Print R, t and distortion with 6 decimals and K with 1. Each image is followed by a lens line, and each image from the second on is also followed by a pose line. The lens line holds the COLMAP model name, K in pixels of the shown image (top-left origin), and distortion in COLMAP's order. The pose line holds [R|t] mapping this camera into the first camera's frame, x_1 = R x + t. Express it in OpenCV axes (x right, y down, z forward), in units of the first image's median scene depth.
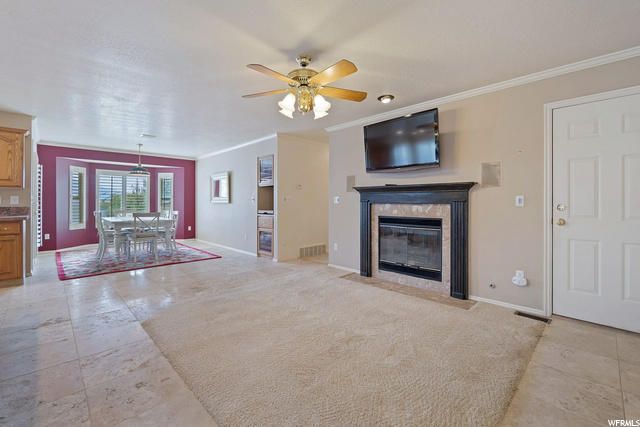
lens RADIAL K [[276.1, 0, 323.6], [0, 276.1, 207.3], [0, 0, 1]] dist [-0.000806, 0.000043]
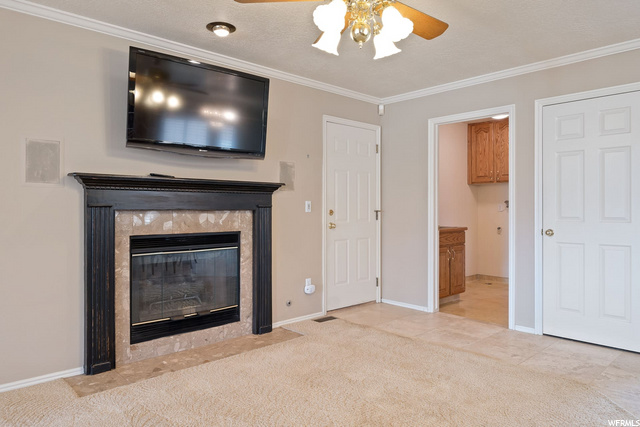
lens RADIAL K [[426.0, 0, 320.0], [0, 426.0, 213.5], [0, 0, 1]] dist [0.000575, 0.000625]
pose [[0.040742, -0.012516, 0.999091, -0.635399], [0.021939, 0.999692, 0.011629, -0.012109], [-0.998929, 0.021445, 0.041004, 0.732391]]
